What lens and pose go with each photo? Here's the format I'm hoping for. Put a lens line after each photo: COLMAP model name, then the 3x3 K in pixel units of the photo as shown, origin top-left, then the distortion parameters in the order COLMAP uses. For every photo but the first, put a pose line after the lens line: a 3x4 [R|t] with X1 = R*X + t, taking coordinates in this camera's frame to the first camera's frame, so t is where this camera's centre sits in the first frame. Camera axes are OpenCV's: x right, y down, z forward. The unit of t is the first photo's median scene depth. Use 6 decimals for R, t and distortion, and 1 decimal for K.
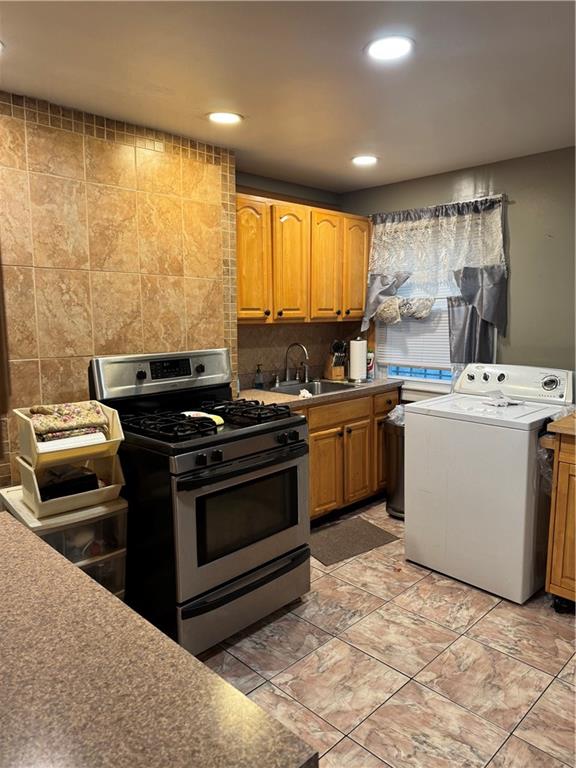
lens RADIAL K [[540.2, 0, 289.6], [0, 540.2, 388.5], [0, 0, 1]] dist [-0.020825, -0.025539]
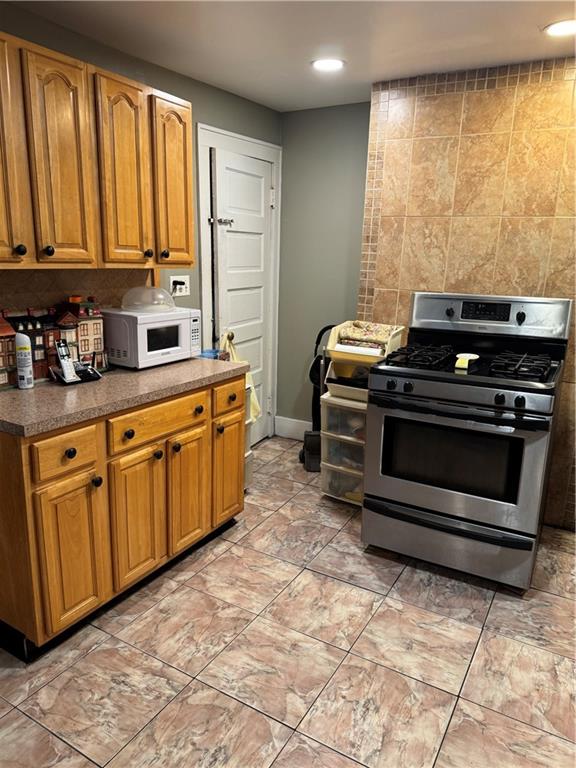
lens RADIAL K [[540.2, 0, 265.4], [0, 540.2, 390.6], [0, 0, 1]] dist [-0.020825, -0.025539]
pose [[0.210642, 0.246212, -0.946050, 0.713898], [-0.153985, 0.964038, 0.216608, -0.050169], [0.965359, 0.100051, 0.240980, 0.385593]]
